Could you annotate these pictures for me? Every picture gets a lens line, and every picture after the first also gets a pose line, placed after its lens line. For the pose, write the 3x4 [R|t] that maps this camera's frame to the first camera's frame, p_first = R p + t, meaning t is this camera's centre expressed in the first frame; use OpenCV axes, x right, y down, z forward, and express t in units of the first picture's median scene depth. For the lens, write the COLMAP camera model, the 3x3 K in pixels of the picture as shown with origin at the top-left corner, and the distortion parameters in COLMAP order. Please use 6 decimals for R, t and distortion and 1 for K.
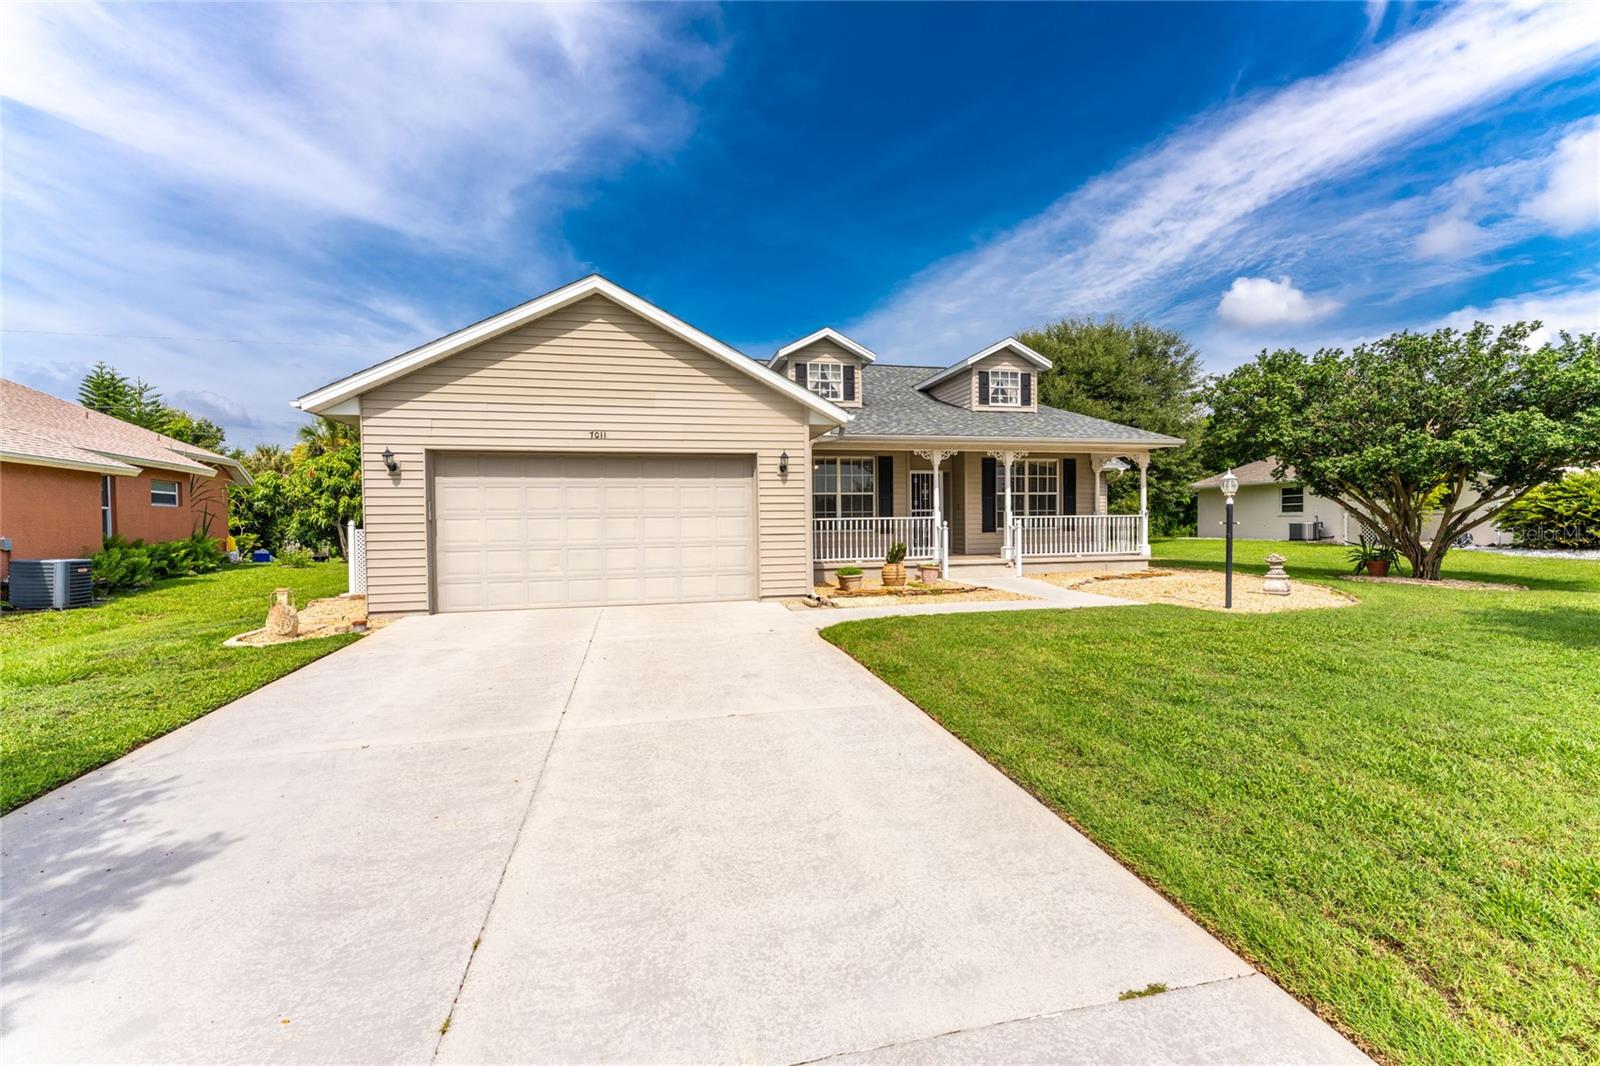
lens RADIAL K [[634.9, 0, 793.0], [0, 634.9, 536.9], [0, 0, 1]] dist [-0.000735, -0.000367]
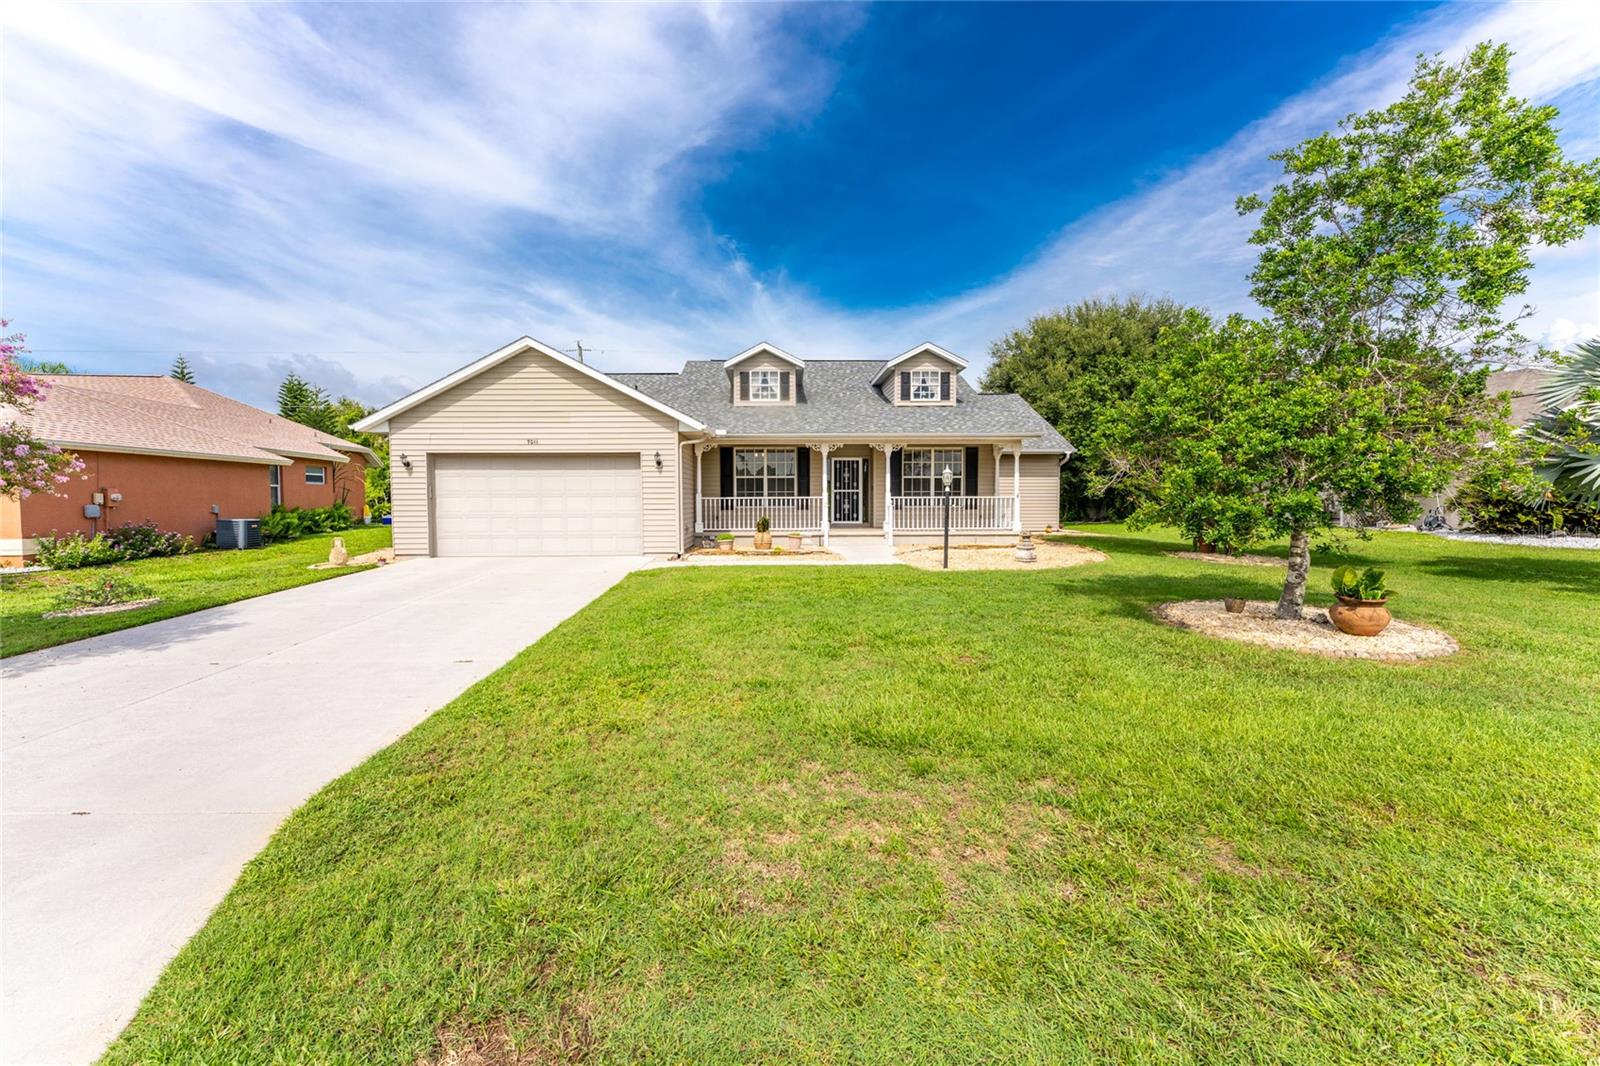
lens RADIAL K [[651.2, 0, 809.2], [0, 651.2, 528.7], [0, 0, 1]] dist [-0.005042, -0.000414]
pose [[0.982900, 0.018083, -0.183249, 0.393079], [-0.012735, 0.999459, 0.030318, -0.006074], [0.183698, -0.027466, 0.982599, -0.251354]]
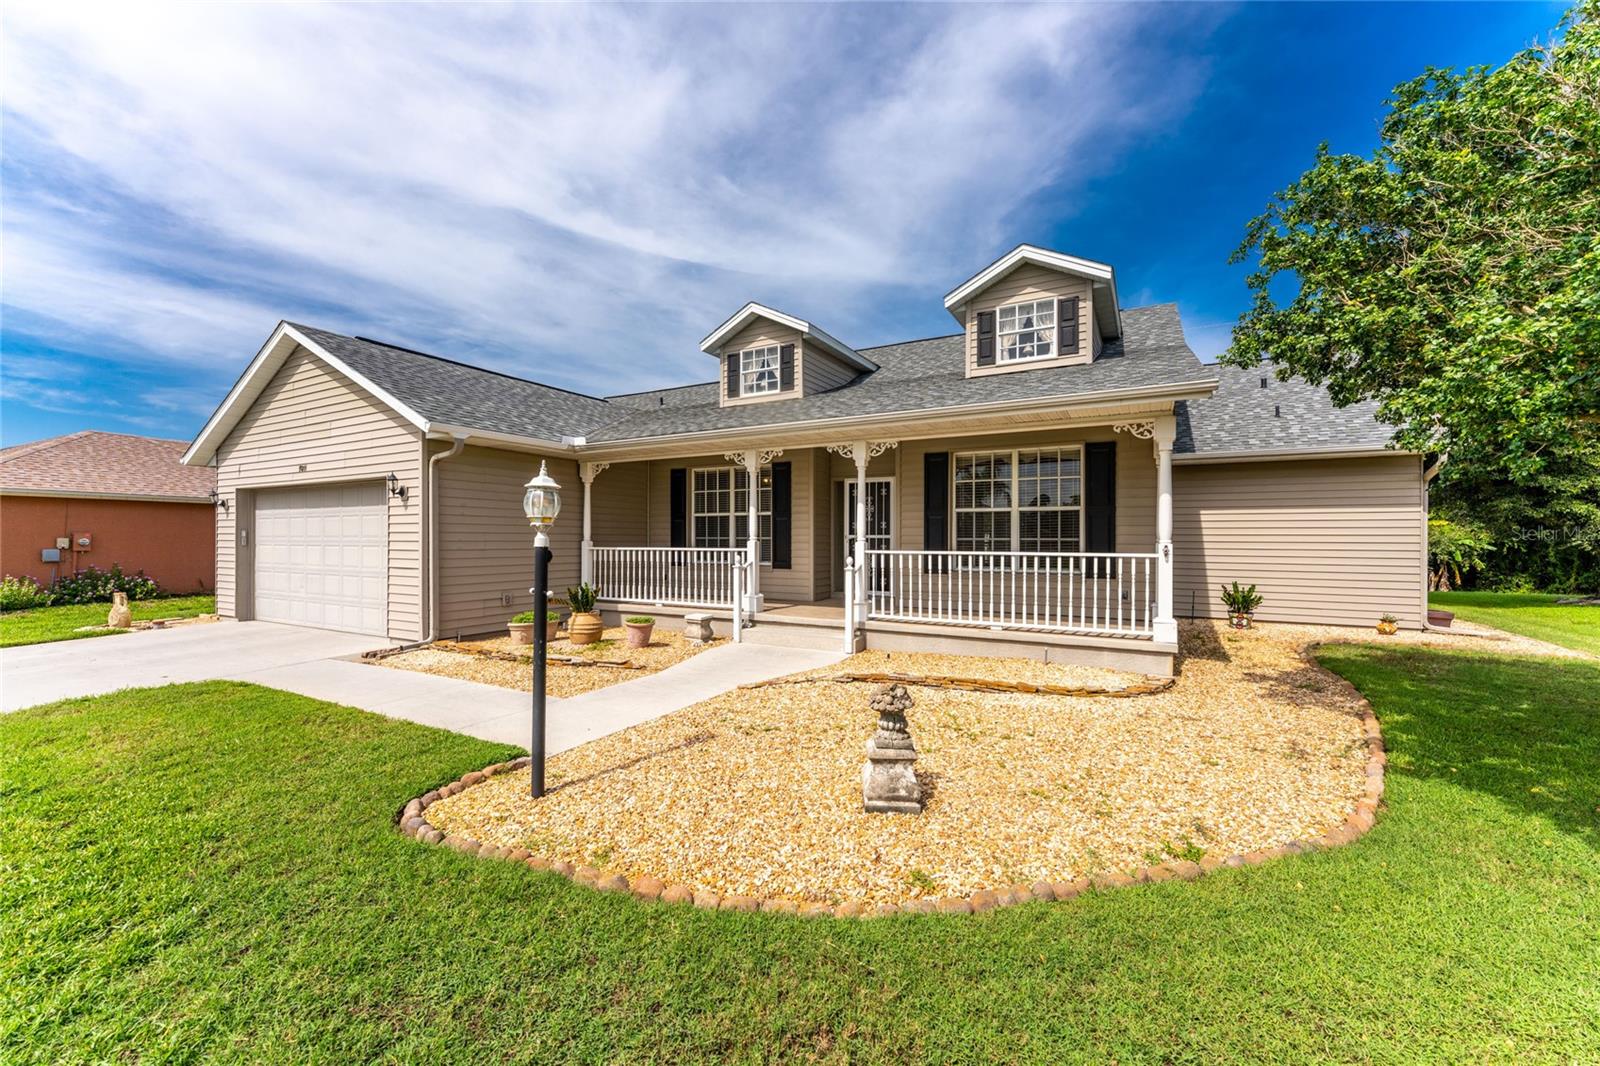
lens RADIAL K [[631.8, 0, 801.6], [0, 631.8, 529.4], [0, 0, 1]] dist [-0.001620, -0.000259]
pose [[0.750396, 0.005945, -0.660961, 0.641977], [-0.025384, 0.999481, -0.019829, -0.036231], [0.660501, 0.031657, 0.750158, 0.476836]]
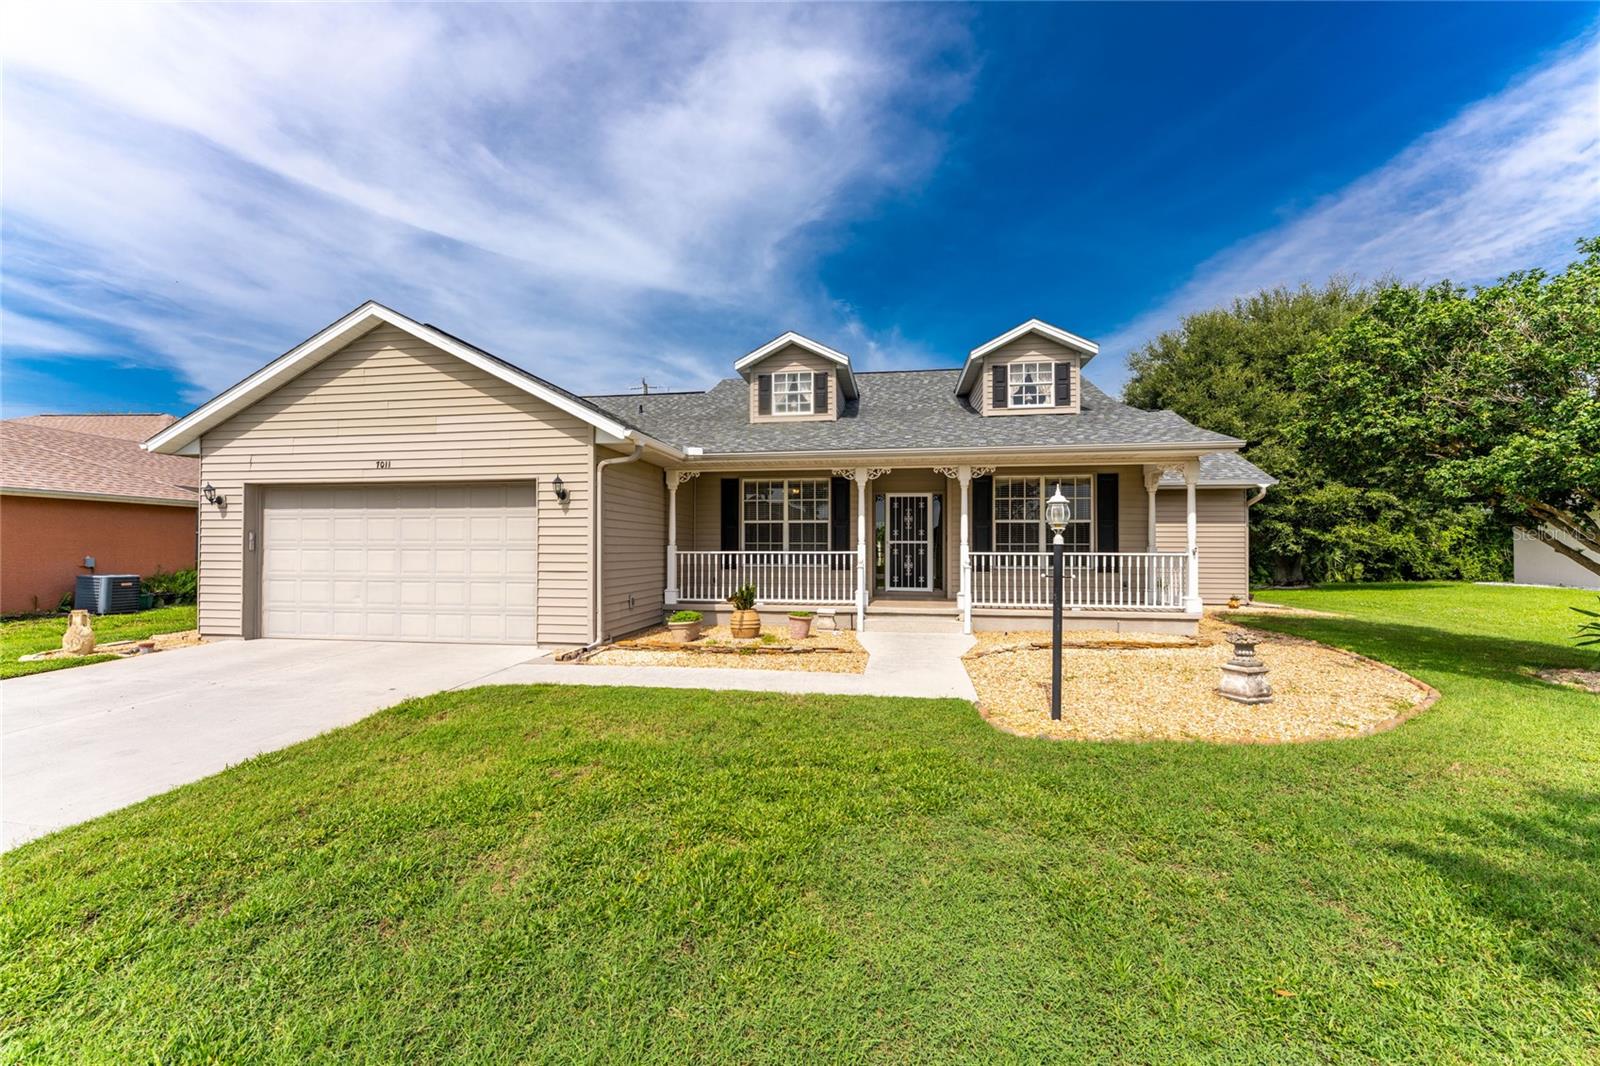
lens RADIAL K [[633.9, 0, 796.8], [0, 633.9, 532.4], [0, 0, 1]] dist [0.002758, 0.000374]
pose [[0.930029, 0.006147, -0.367436, 0.399252], [-0.021843, 0.999017, -0.038573, -0.020778], [0.366838, 0.043900, 0.929249, 0.208698]]
